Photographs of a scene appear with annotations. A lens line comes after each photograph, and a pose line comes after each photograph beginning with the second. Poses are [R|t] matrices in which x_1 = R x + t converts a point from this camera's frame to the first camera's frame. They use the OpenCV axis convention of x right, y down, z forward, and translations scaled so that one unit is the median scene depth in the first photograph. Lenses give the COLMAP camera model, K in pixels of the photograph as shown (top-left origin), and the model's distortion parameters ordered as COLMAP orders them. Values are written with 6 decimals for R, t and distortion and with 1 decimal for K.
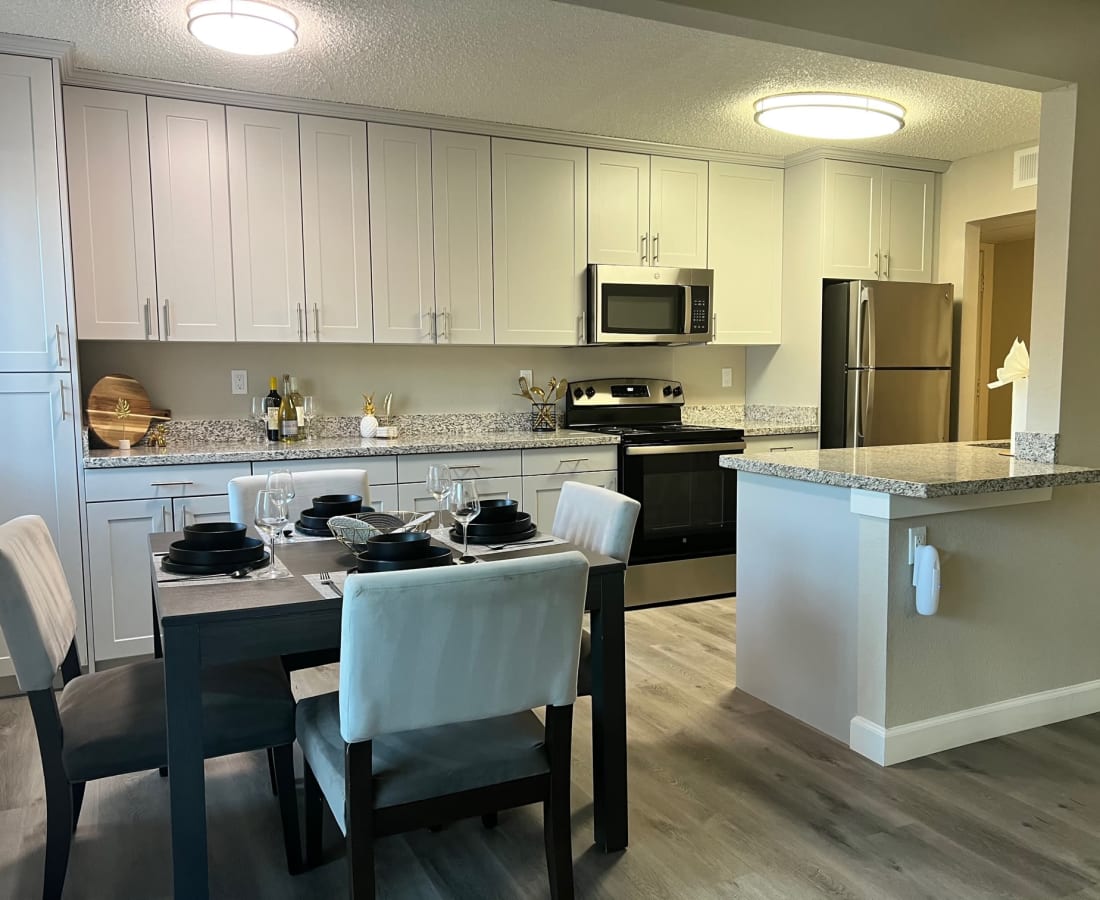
lens RADIAL K [[916.7, 0, 550.0], [0, 916.7, 450.0], [0, 0, 1]] dist [0.103762, -0.134872]
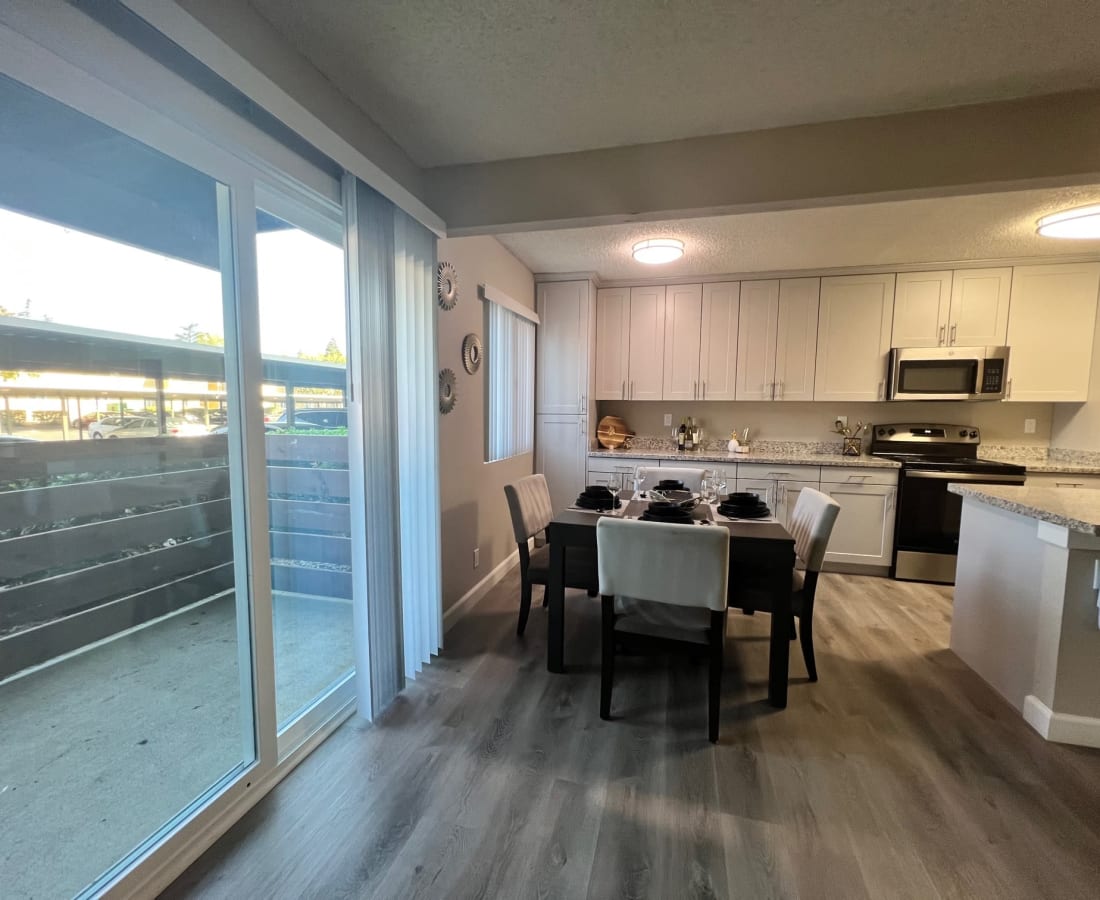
lens RADIAL K [[494.8, 0, 550.0], [0, 494.8, 450.0], [0, 0, 1]] dist [0.000890, 0.000816]
pose [[0.745687, 0.070961, -0.662507, 0.193054], [-0.071617, 0.997088, 0.026189, -0.017474], [0.662437, 0.027918, 0.748597, 0.022302]]
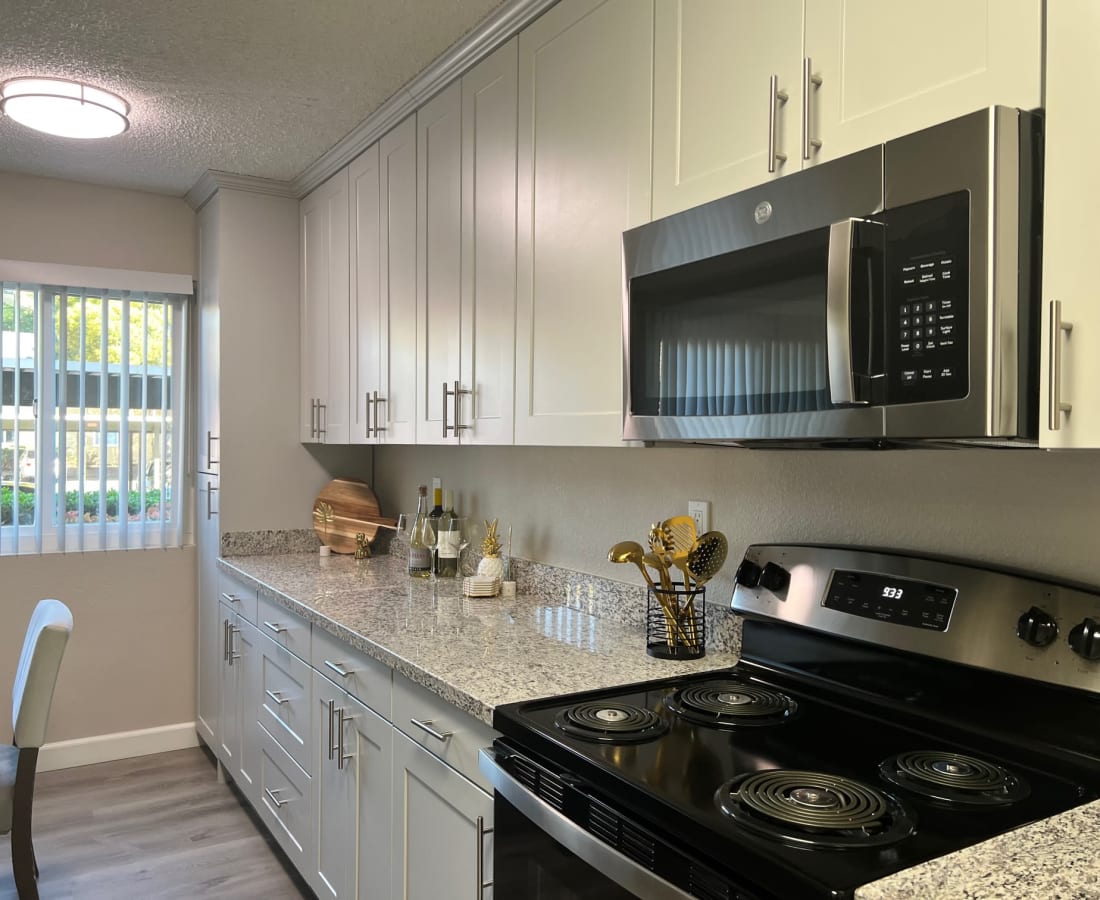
lens RADIAL K [[916.7, 0, 550.0], [0, 916.7, 450.0], [0, 0, 1]] dist [0.103762, -0.134872]
pose [[0.060900, 0.014702, -0.998036, 0.455170], [-0.094643, 0.995472, 0.008890, -0.124429], [0.993647, 0.093916, 0.062016, 1.032507]]
